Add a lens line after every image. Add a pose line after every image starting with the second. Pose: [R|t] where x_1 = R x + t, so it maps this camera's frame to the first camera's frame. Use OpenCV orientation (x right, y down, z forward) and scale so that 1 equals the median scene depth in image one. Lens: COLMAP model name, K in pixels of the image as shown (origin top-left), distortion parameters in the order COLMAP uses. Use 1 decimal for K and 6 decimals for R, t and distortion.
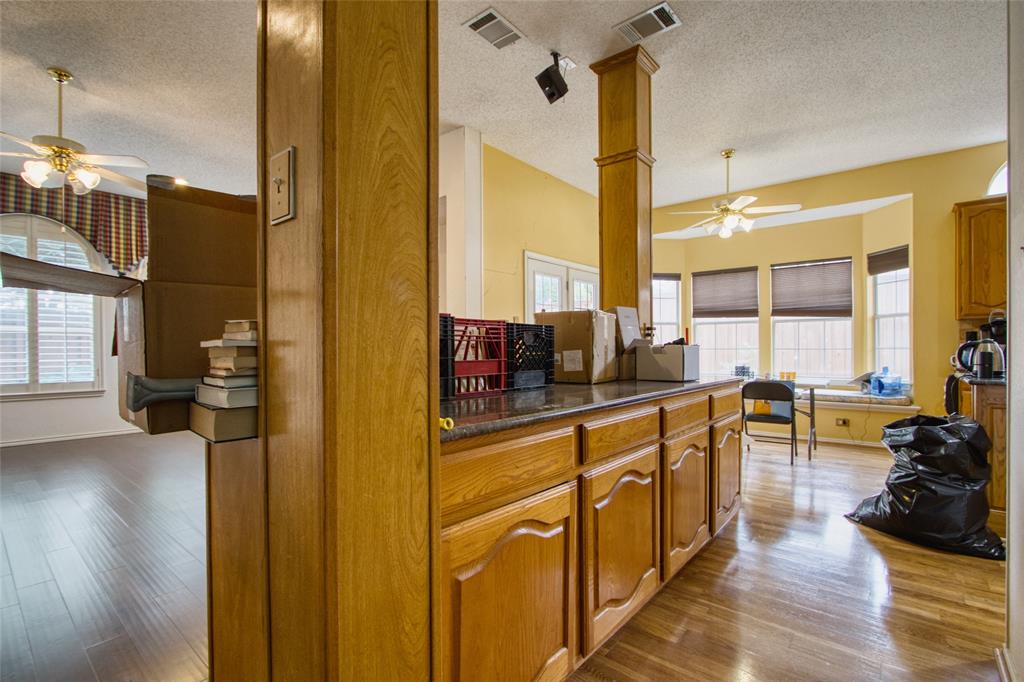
lens RADIAL K [[470.0, 0, 513.8], [0, 470.0, 352.4], [0, 0, 1]] dist [-0.020139, 0.000870]
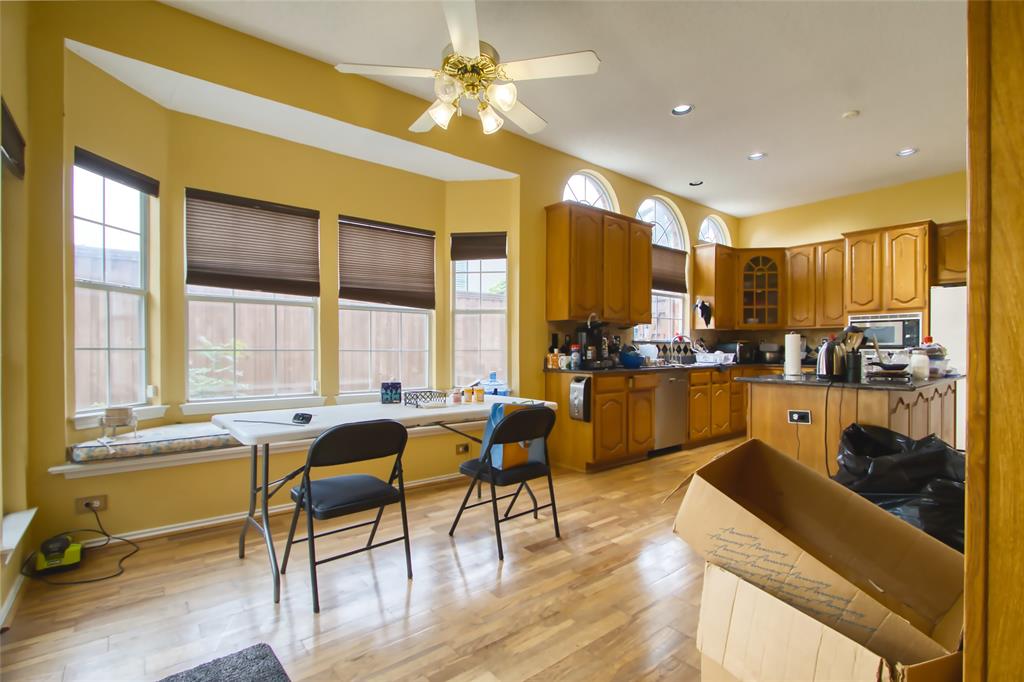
lens RADIAL K [[491.0, 0, 512.0], [0, 491.0, 341.0], [0, 0, 1]] dist [0.001251, 0.000189]
pose [[0.180275, 0.021282, 0.983386, -0.052960], [0.005494, 0.999729, -0.022643, -0.004896], [-0.983601, 0.009484, 0.180109, 0.778895]]
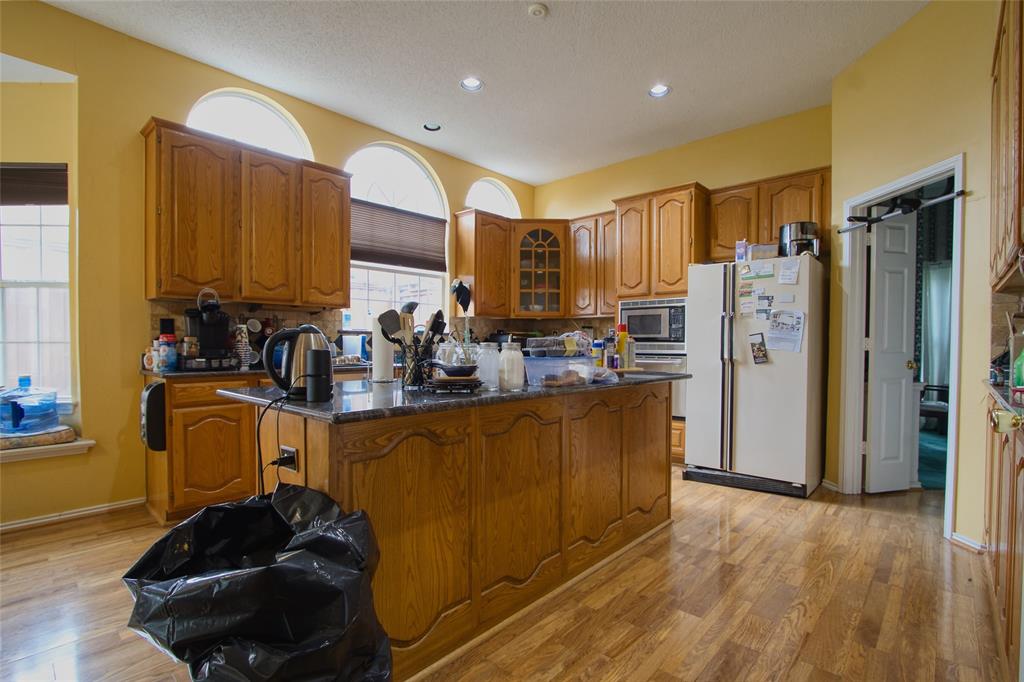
lens RADIAL K [[489.2, 0, 512.8], [0, 489.2, 349.1], [0, 0, 1]] dist [-0.002865, -0.000313]
pose [[0.050413, -0.010004, 0.998678, 0.251979], [0.003889, 0.999944, 0.009820, -0.003811], [-0.998721, 0.003389, 0.050449, 0.388748]]
